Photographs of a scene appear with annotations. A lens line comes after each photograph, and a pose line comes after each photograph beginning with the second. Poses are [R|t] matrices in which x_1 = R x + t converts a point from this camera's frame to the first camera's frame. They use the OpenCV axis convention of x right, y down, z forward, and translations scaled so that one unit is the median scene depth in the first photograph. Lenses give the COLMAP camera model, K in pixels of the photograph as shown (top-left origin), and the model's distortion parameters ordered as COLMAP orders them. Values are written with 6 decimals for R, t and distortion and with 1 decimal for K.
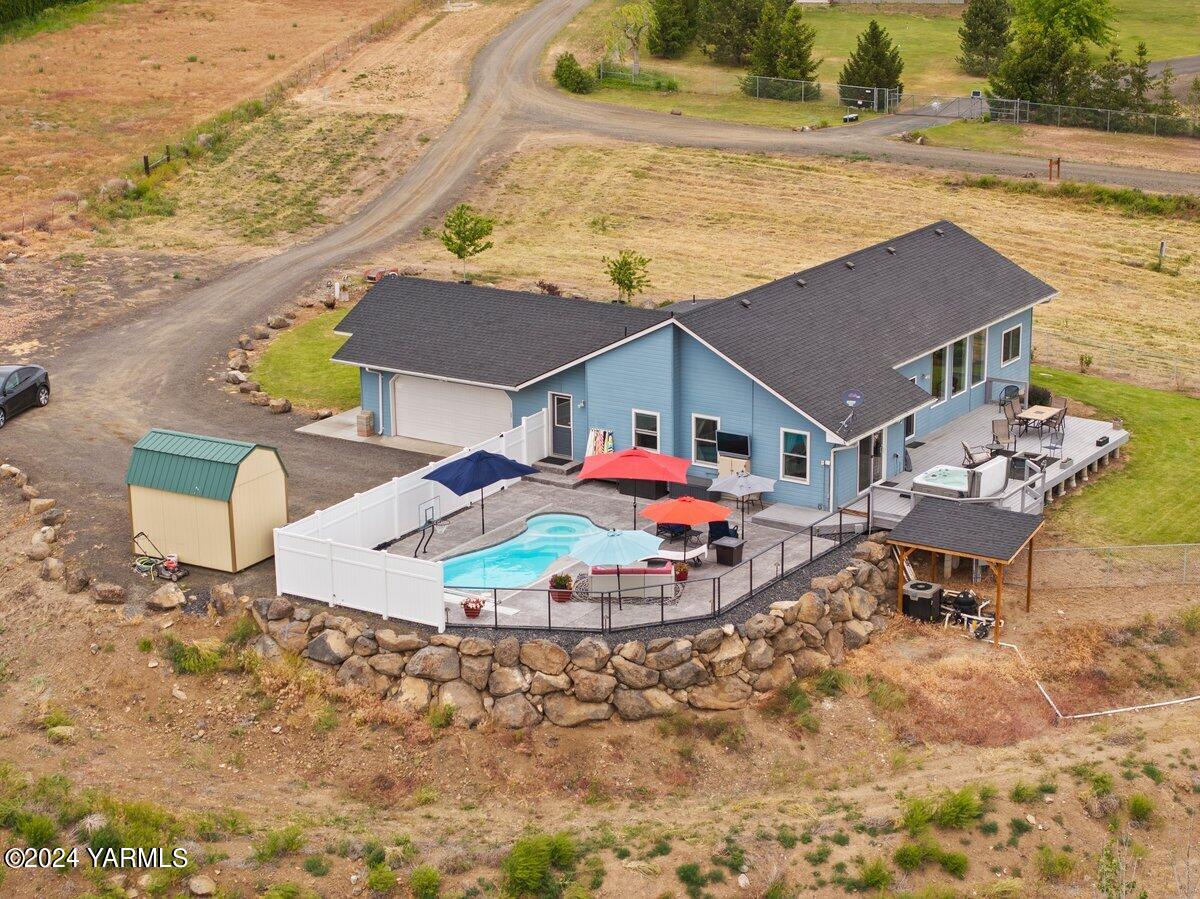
lens RADIAL K [[2430.4, 0, 598.0], [0, 2430.4, 454.2], [0, 0, 1]] dist [-0.025930, 0.000000]
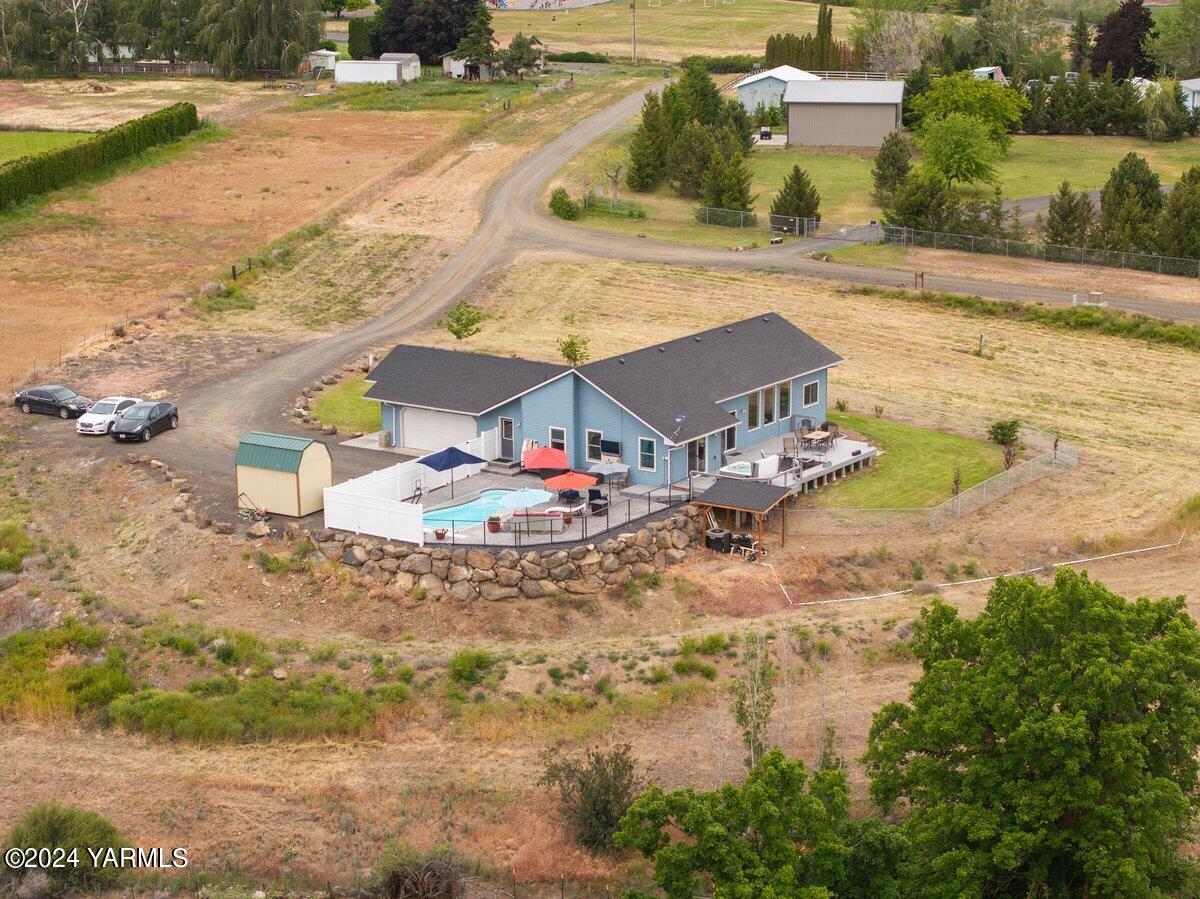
lens RADIAL K [[2430.4, 0, 602.1], [0, 2430.4, 446.4], [0, 0, 1]] dist [-0.025930, 0.000000]
pose [[0.999749, 0.009162, -0.020441, 0.075763], [-0.010161, 0.998733, -0.049279, 0.067851], [0.019963, 0.049475, 0.998576, -0.549187]]
